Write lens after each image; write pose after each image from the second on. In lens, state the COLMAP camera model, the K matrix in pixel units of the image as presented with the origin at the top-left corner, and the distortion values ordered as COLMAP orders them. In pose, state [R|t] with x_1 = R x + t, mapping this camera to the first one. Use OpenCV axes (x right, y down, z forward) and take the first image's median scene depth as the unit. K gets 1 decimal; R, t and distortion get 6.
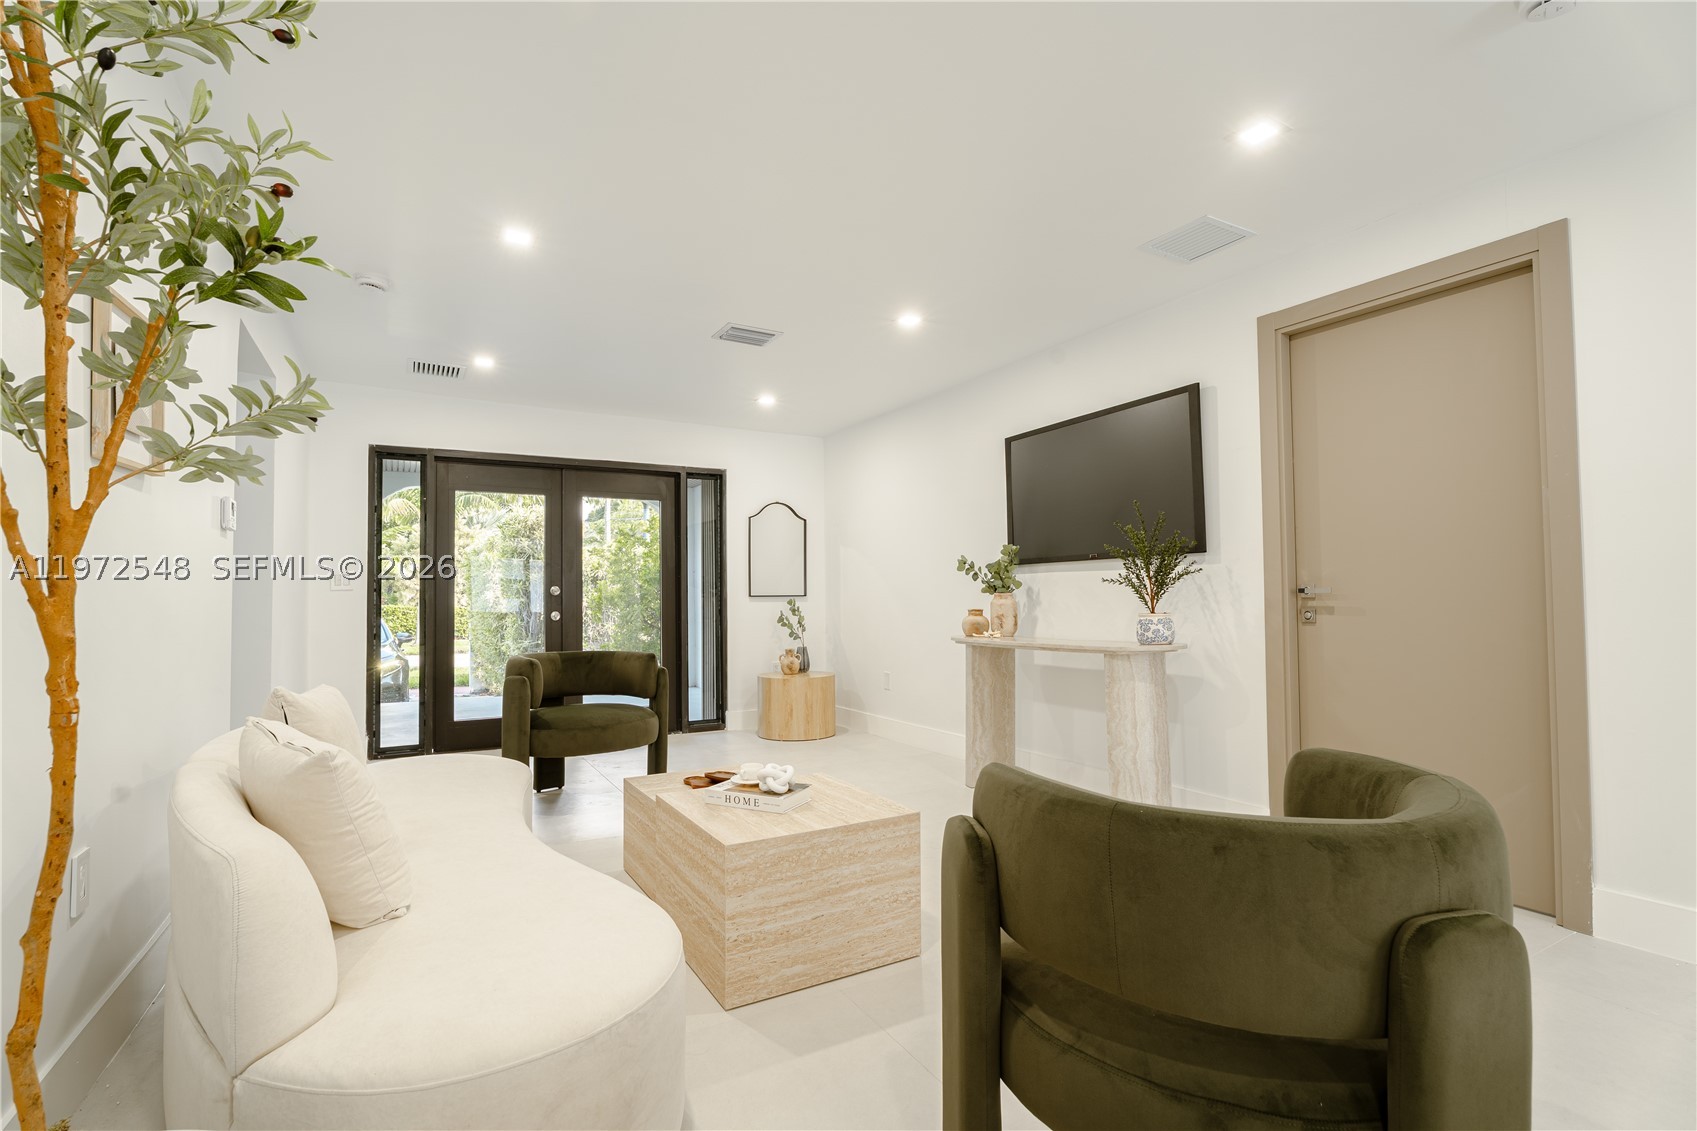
lens RADIAL K [[775.3, 0, 843.4], [0, 775.3, 569.8], [0, 0, 1]] dist [-0.015318, 0.000456]
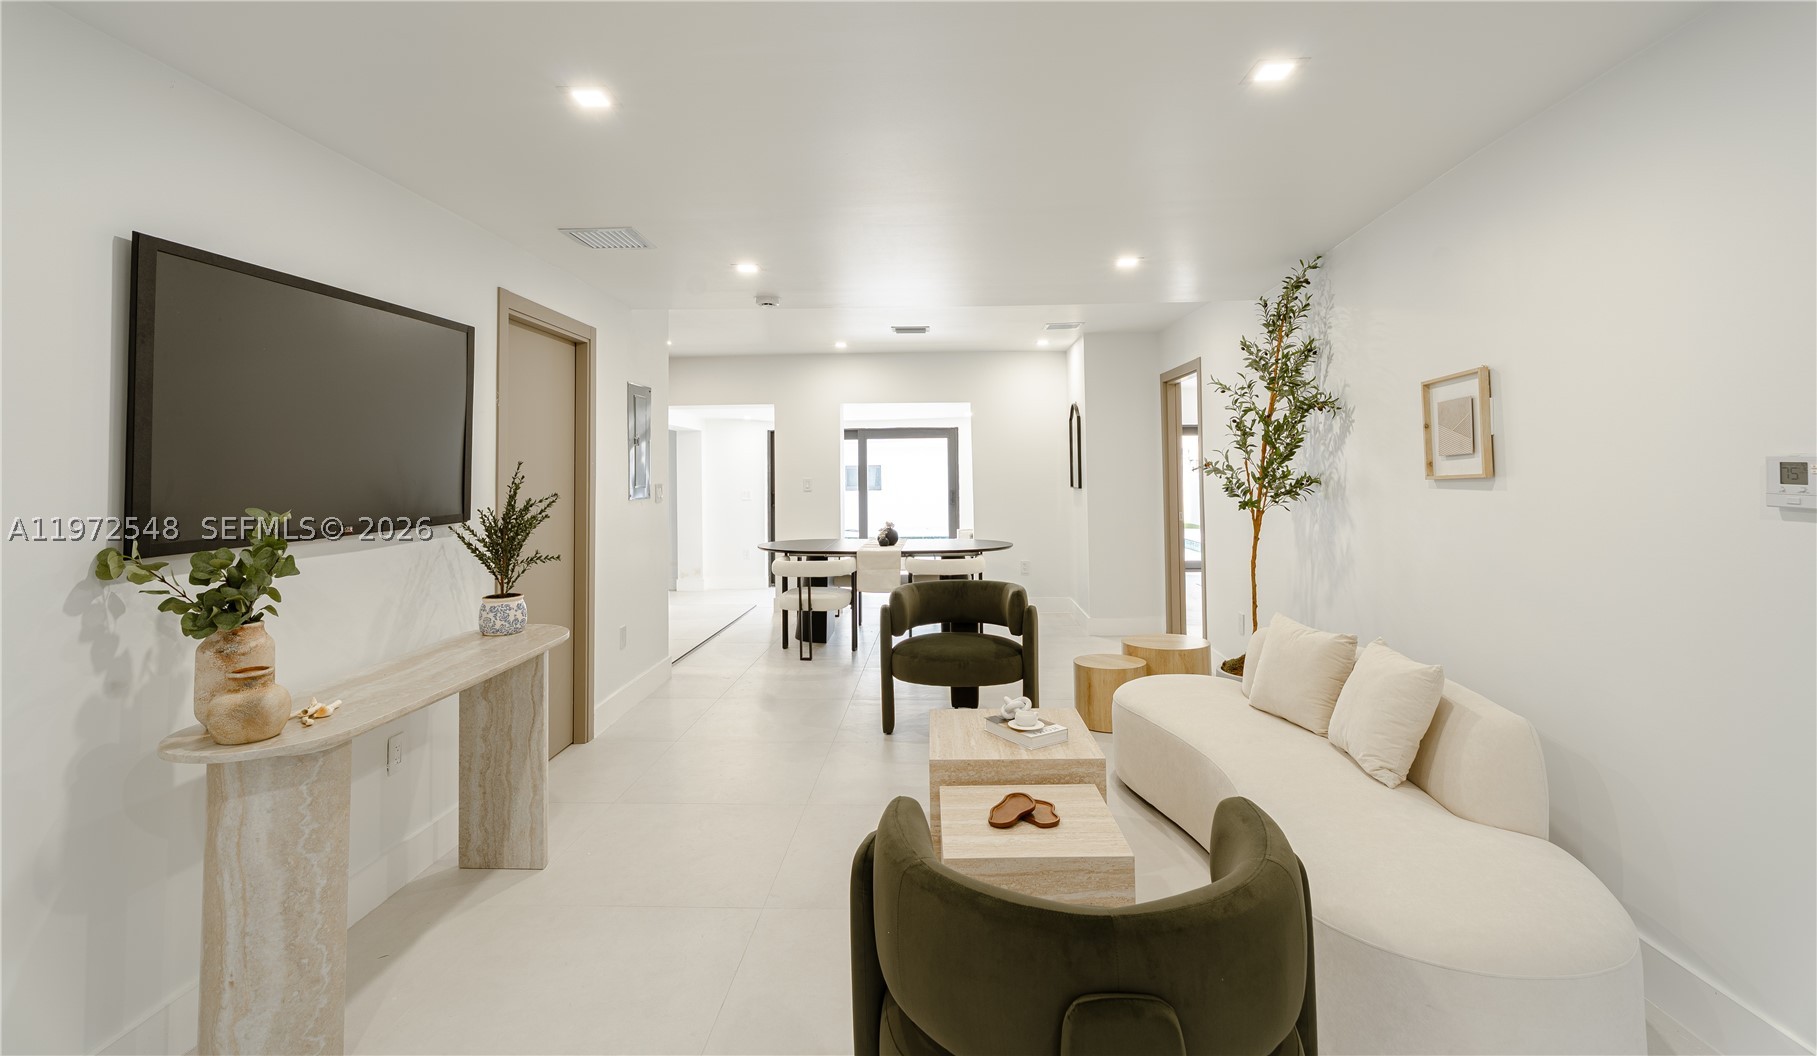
lens RADIAL K [[836.4, 0, 912.0], [0, 836.4, 437.8], [0, 0, 1]] dist [0.006768, -0.000252]
pose [[-0.856164, 0.038823, 0.515244, -0.395518], [0.002694, 0.997495, -0.070684, -0.045014], [-0.516697, -0.059129, -0.854124, 1.375681]]
